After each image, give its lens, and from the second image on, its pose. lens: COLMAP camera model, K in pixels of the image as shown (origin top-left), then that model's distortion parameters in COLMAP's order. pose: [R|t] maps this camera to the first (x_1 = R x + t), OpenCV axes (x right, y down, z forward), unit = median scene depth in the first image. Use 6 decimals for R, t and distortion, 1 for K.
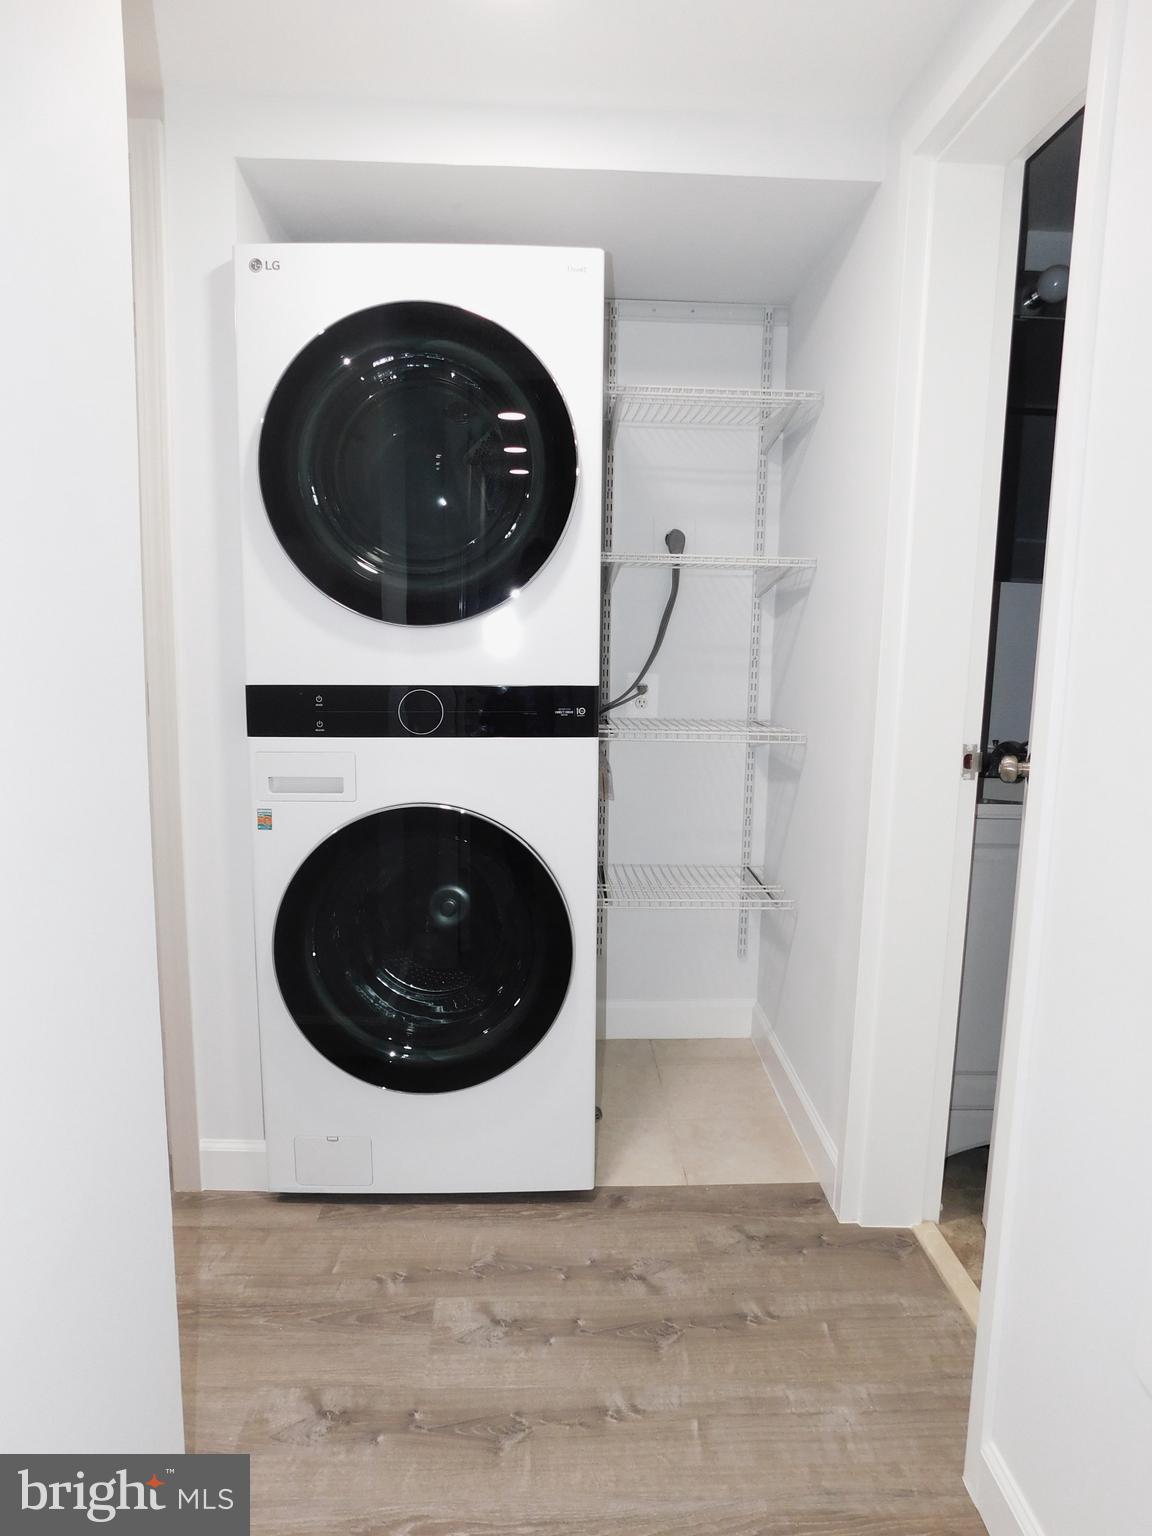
lens RADIAL K [[1053.1, 0, 576.0], [0, 1053.1, 768.0], [0, 0, 1]] dist [-0.027360, -0.003294]
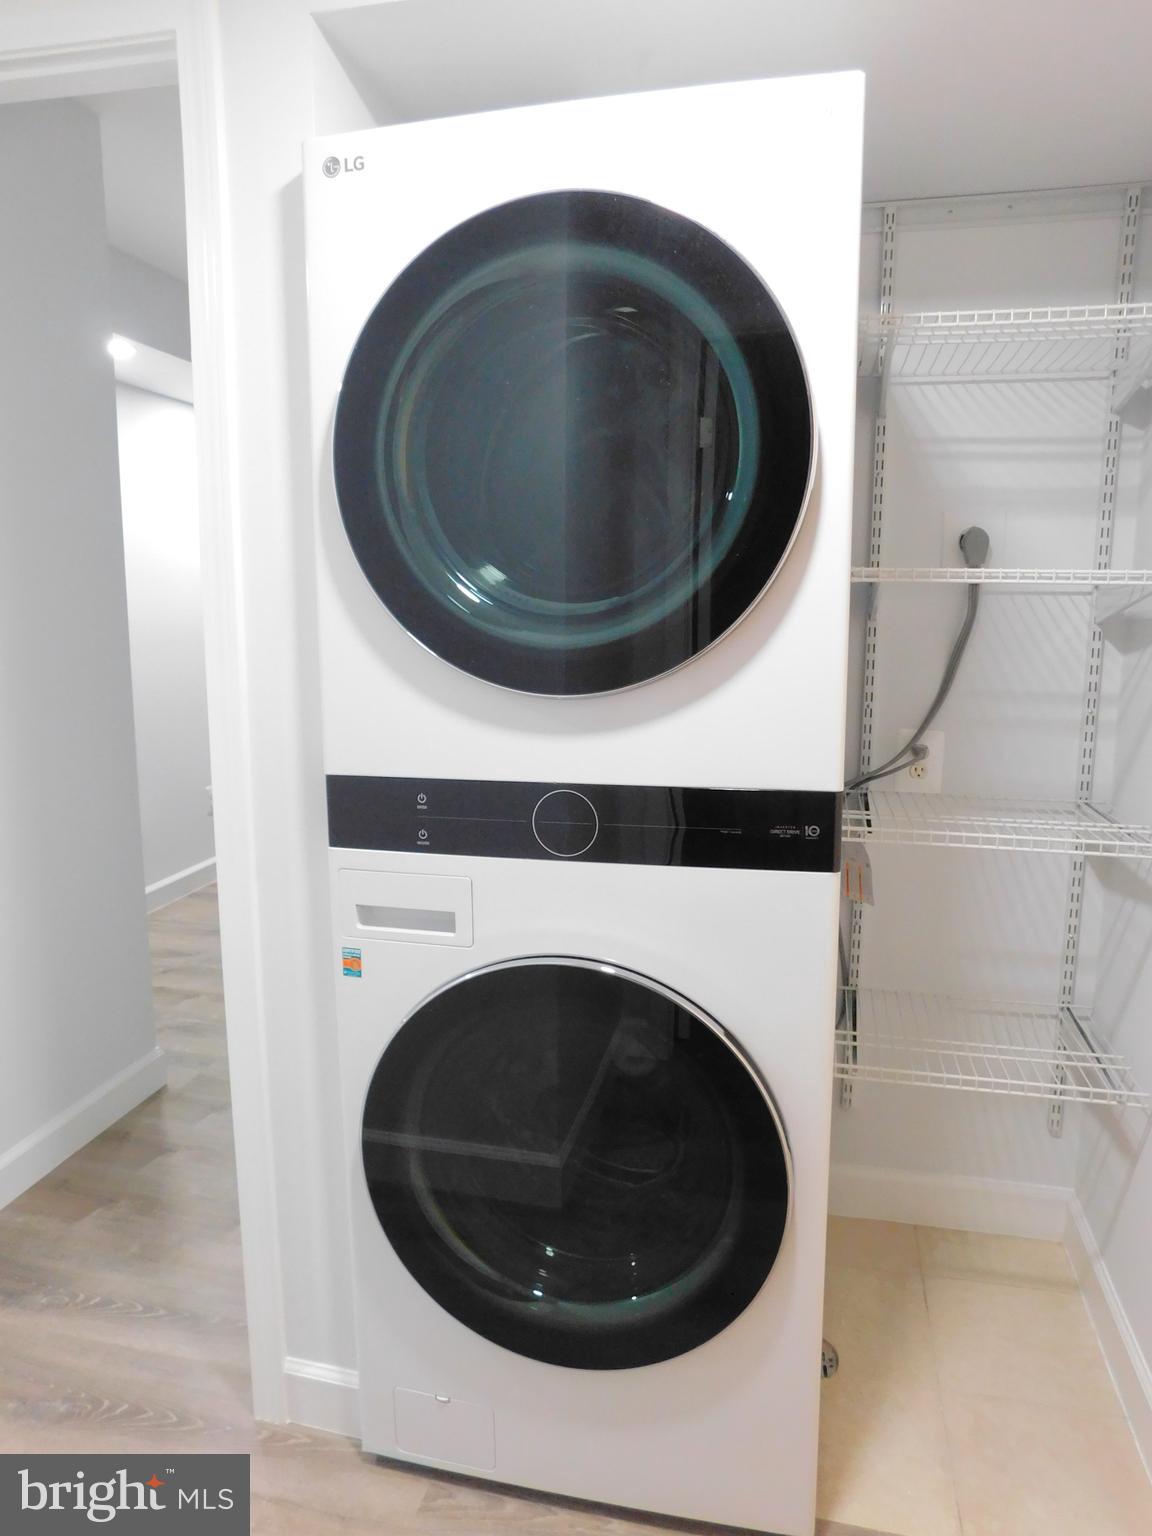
lens RADIAL K [[1036.3, 0, 576.0], [0, 1036.3, 768.0], [0, 0, 1]] dist [-0.055589, 0.042635]
pose [[0.965217, 0.026728, -0.260081, 0.023113], [-0.023601, 0.999607, 0.015140, -0.080337], [0.260383, -0.008475, 0.965468, 0.305212]]
